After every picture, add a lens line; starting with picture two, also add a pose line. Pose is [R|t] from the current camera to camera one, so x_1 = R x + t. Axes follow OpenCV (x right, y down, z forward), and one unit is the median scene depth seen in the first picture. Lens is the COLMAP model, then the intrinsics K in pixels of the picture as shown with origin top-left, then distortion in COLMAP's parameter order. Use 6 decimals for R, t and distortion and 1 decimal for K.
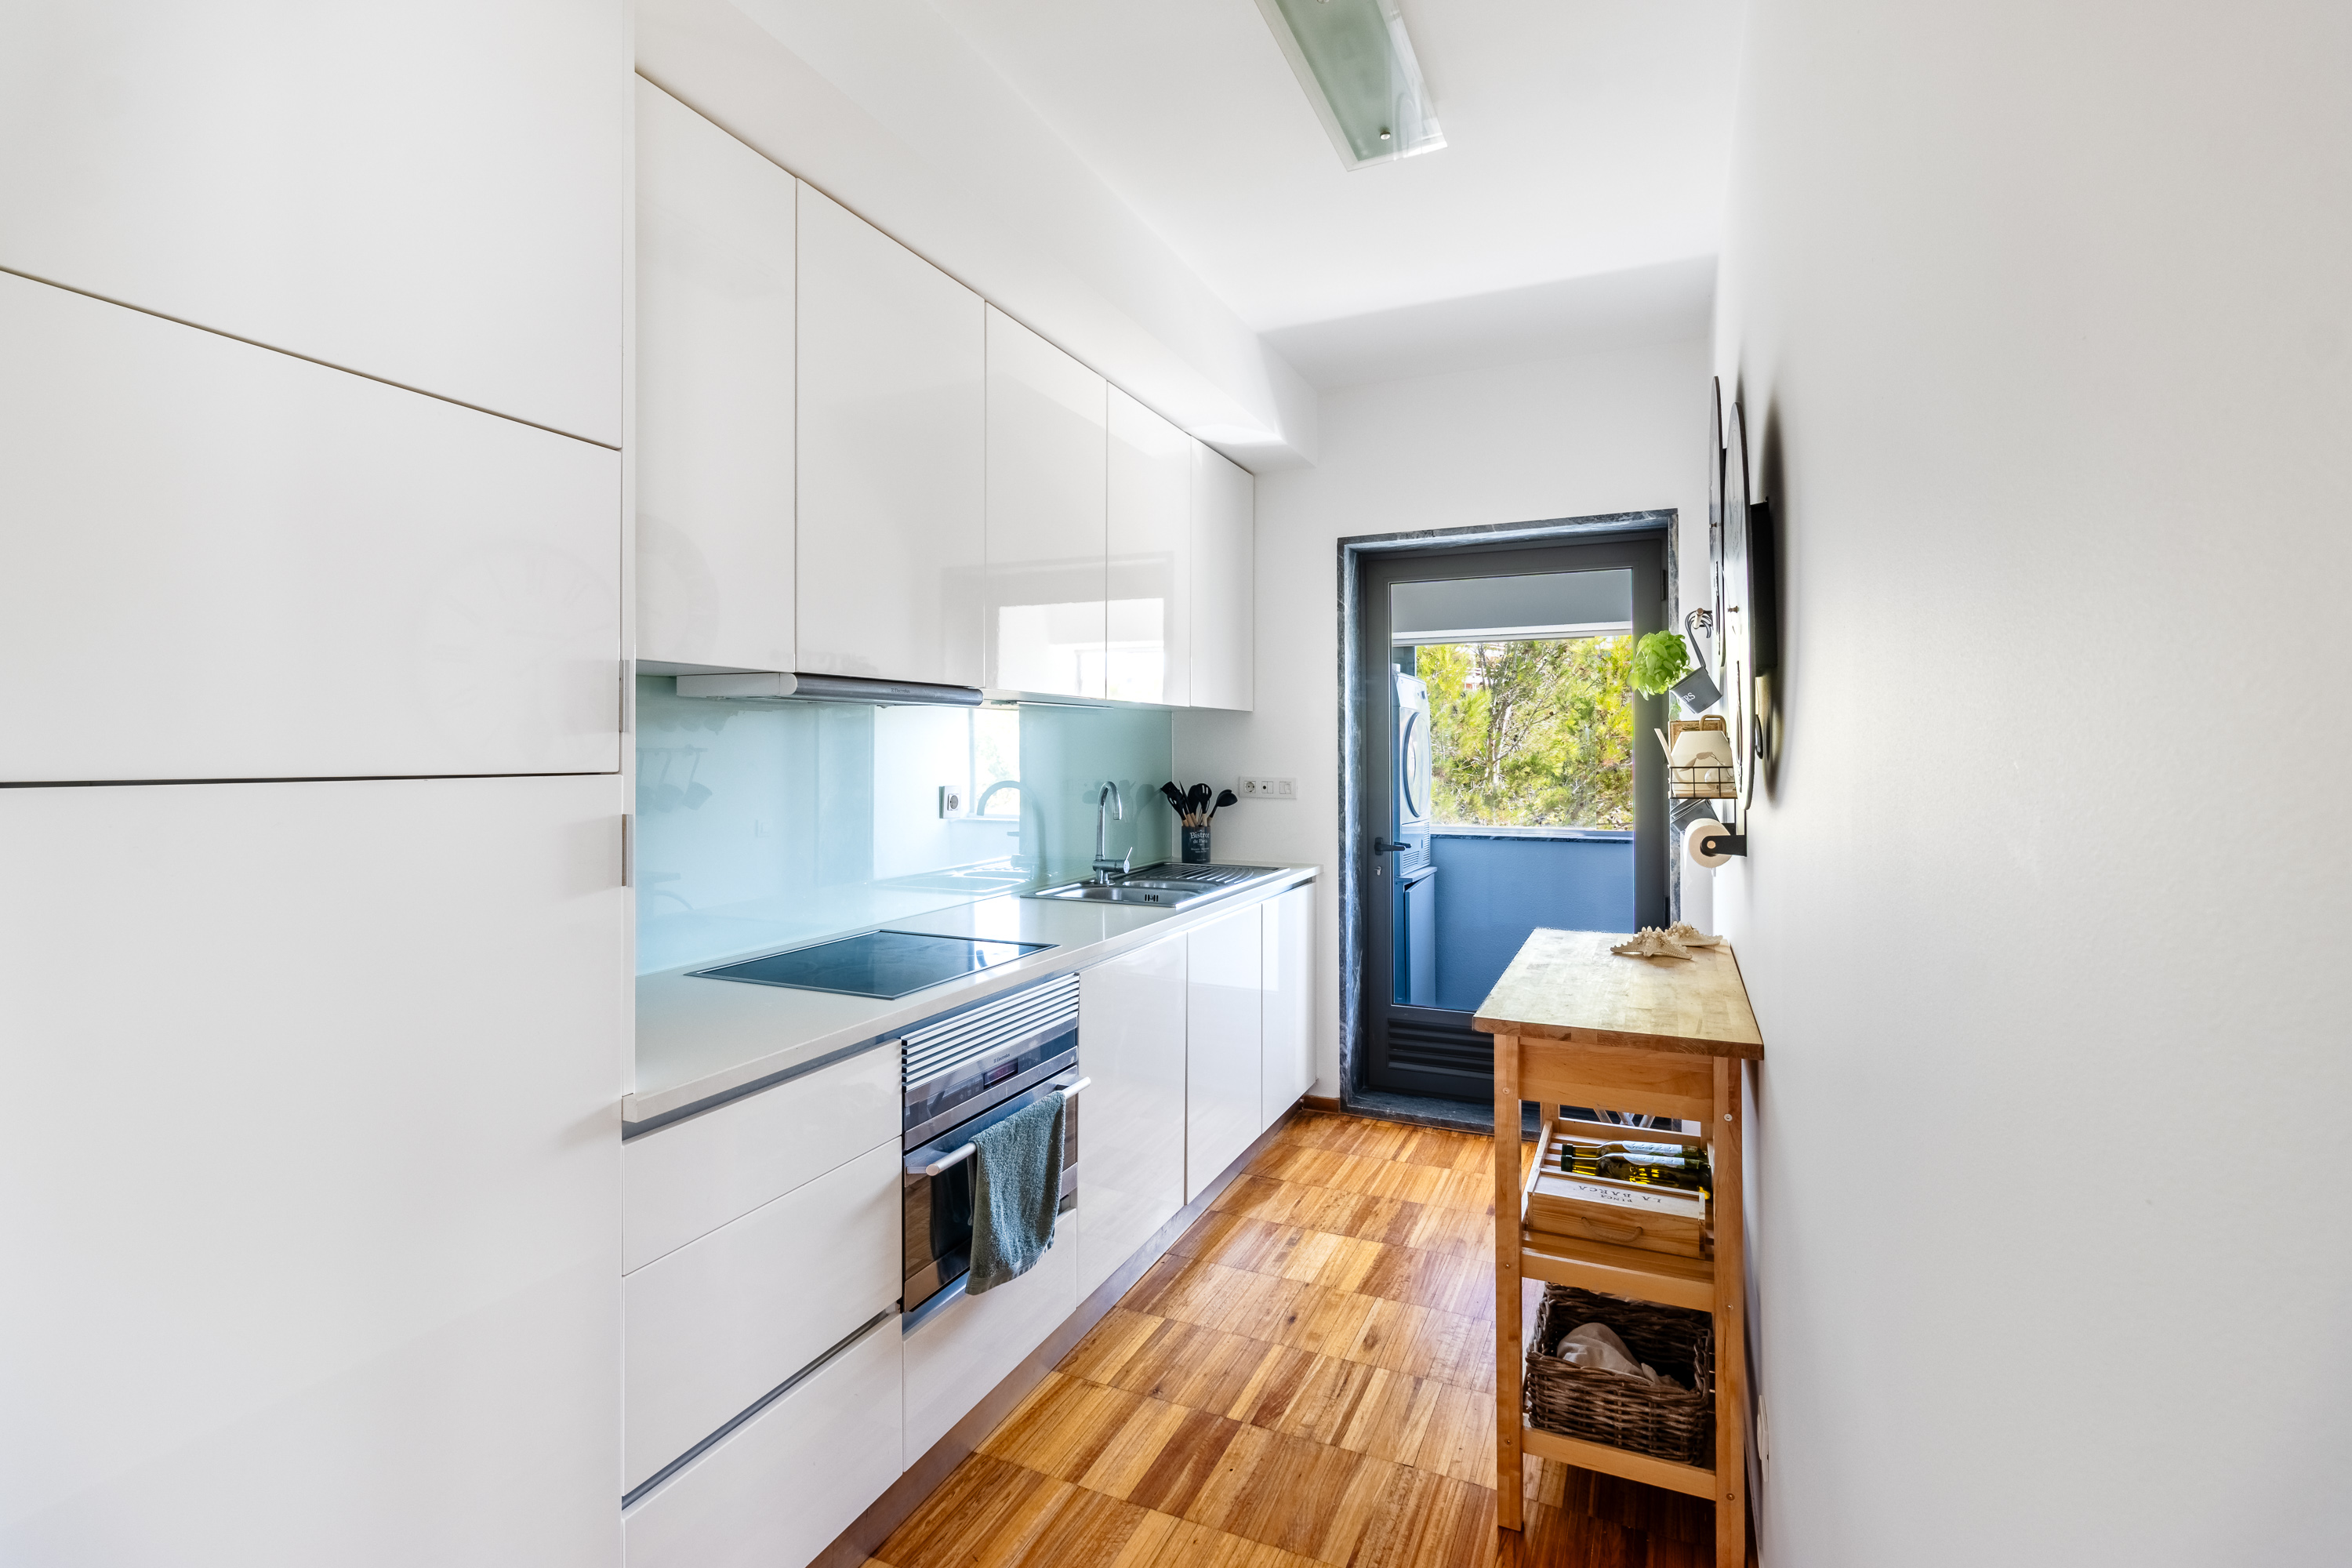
lens RADIAL K [[1086.7, 0, 1168.4], [0, 1086.7, 746.4], [0, 0, 1]] dist [-0.001163, 0.000590]
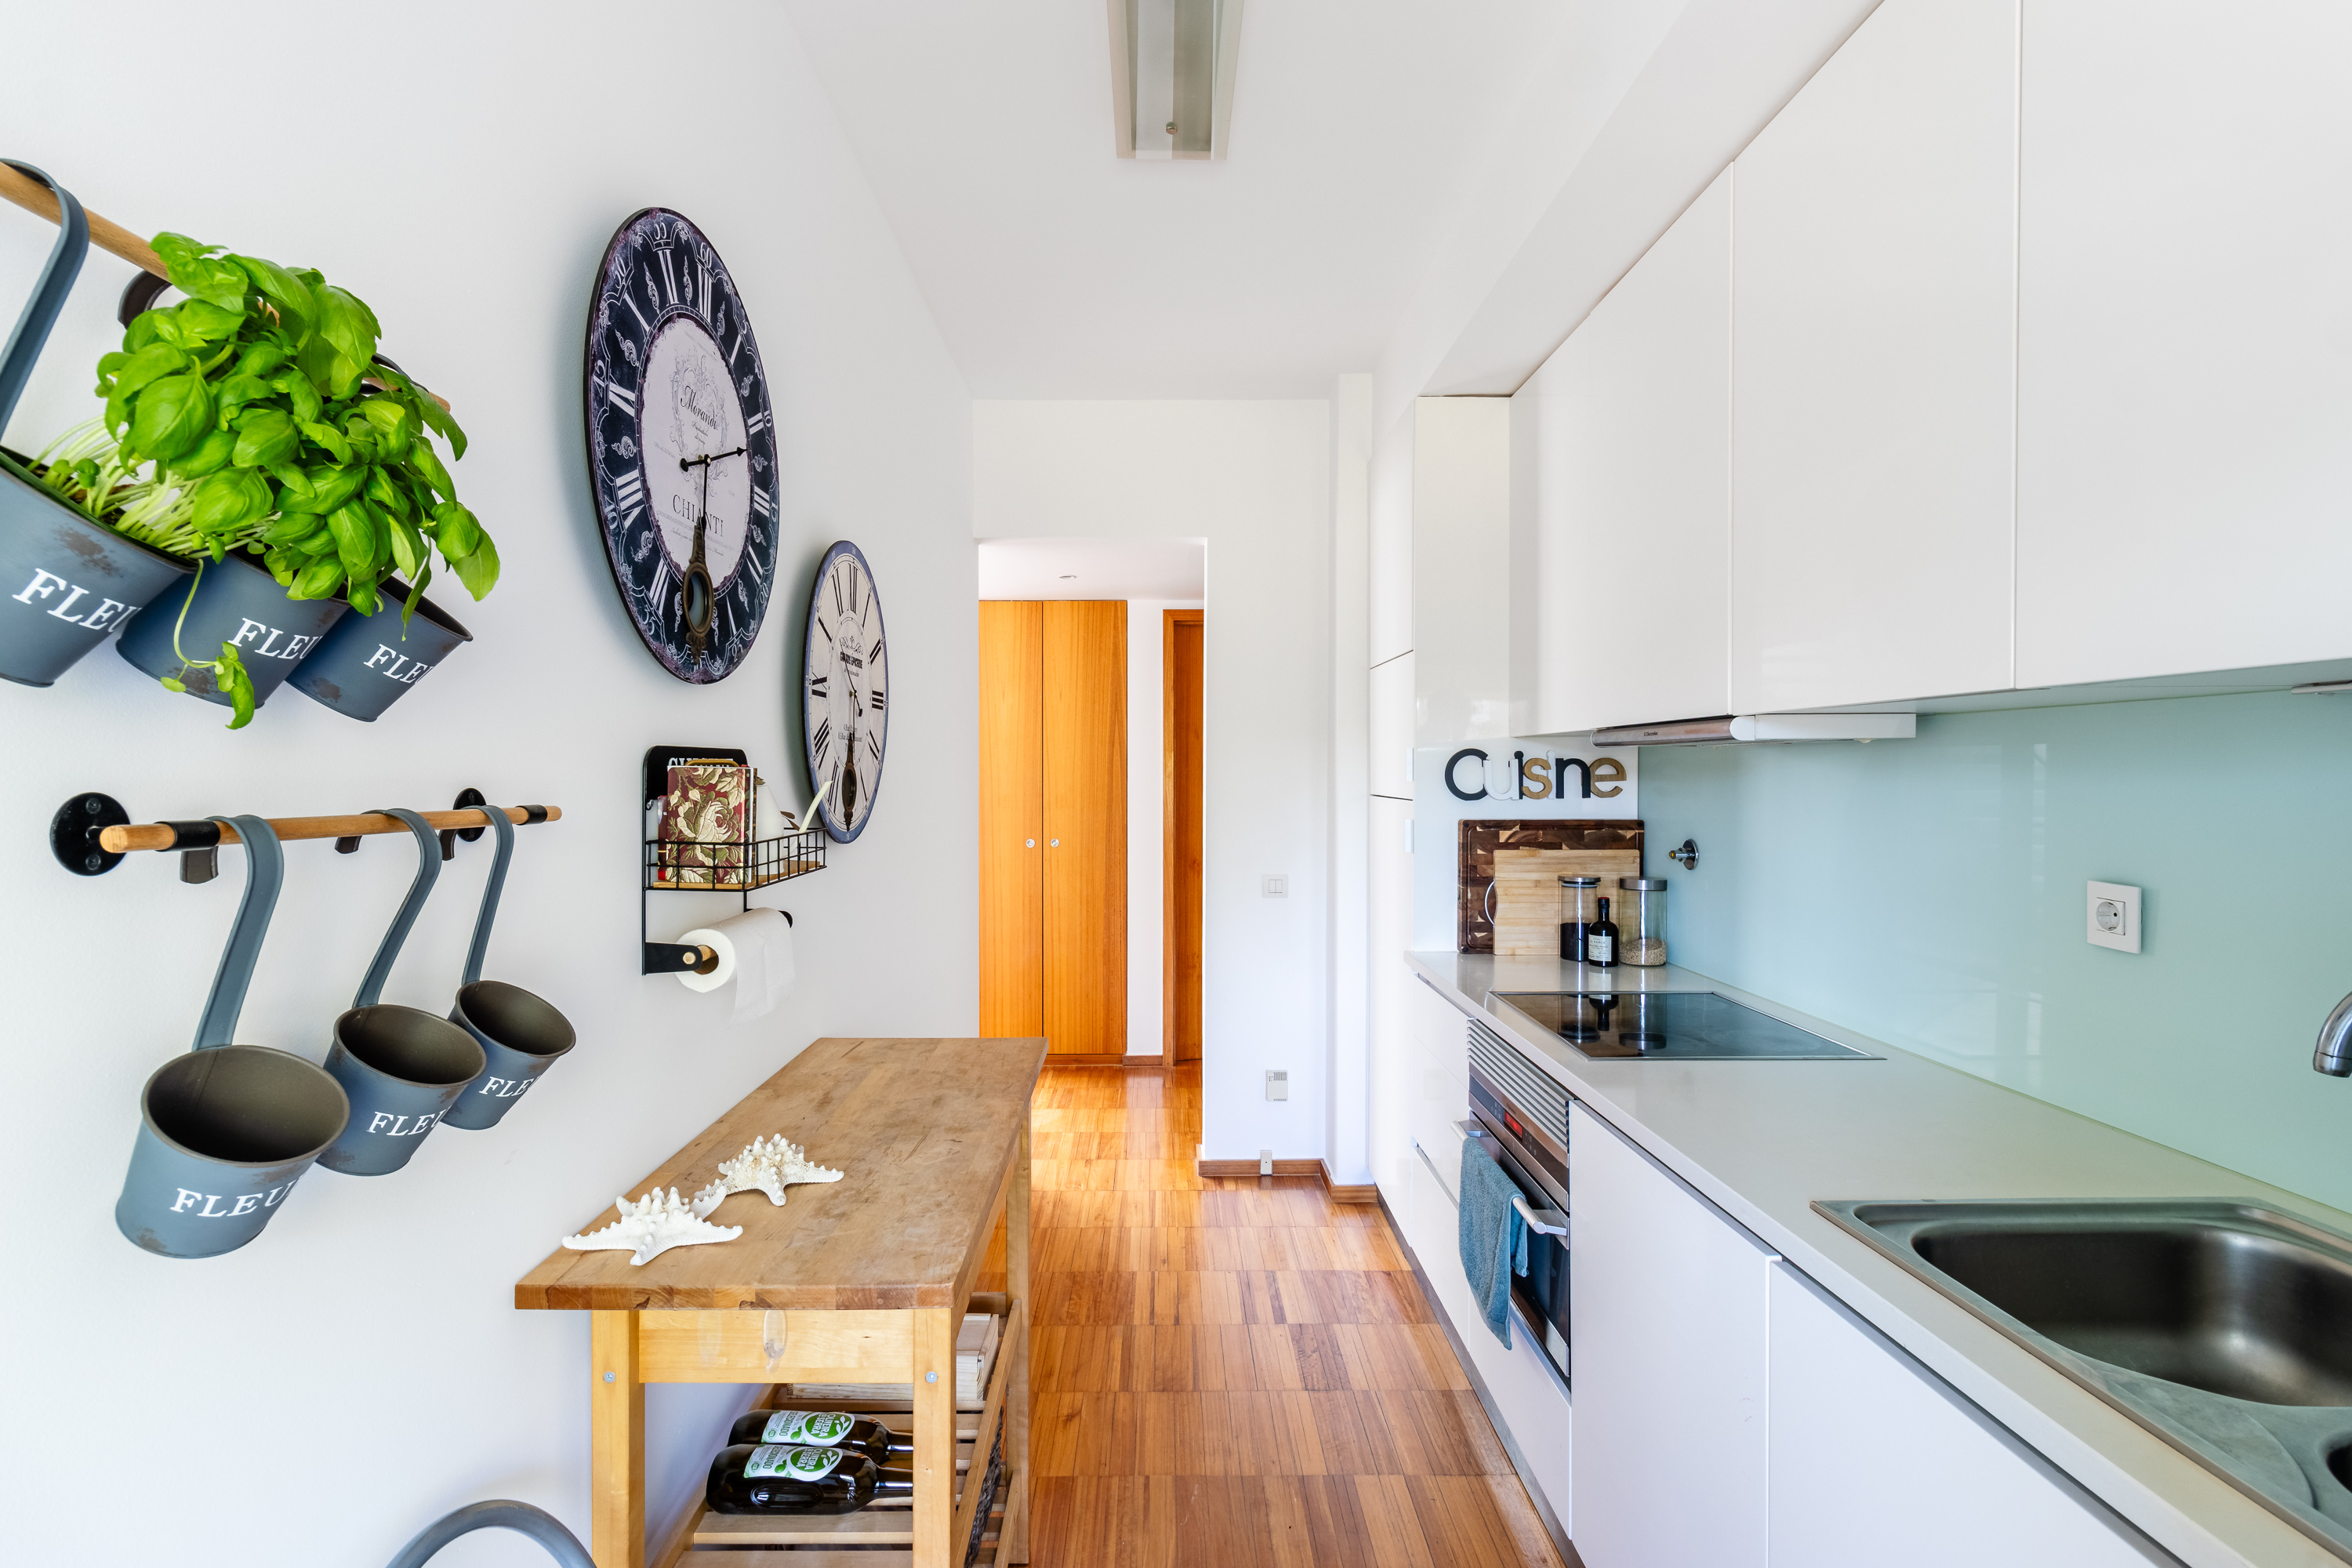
lens RADIAL K [[1086.7, 0, 1168.4], [0, 1086.7, 746.4], [0, 0, 1]] dist [-0.001163, 0.000590]
pose [[-0.905125, -0.000002, -0.425146, 0.619713], [0.001348, 0.999995, -0.002874, -0.050183], [0.425143, -0.003174, -0.905120, 1.980584]]
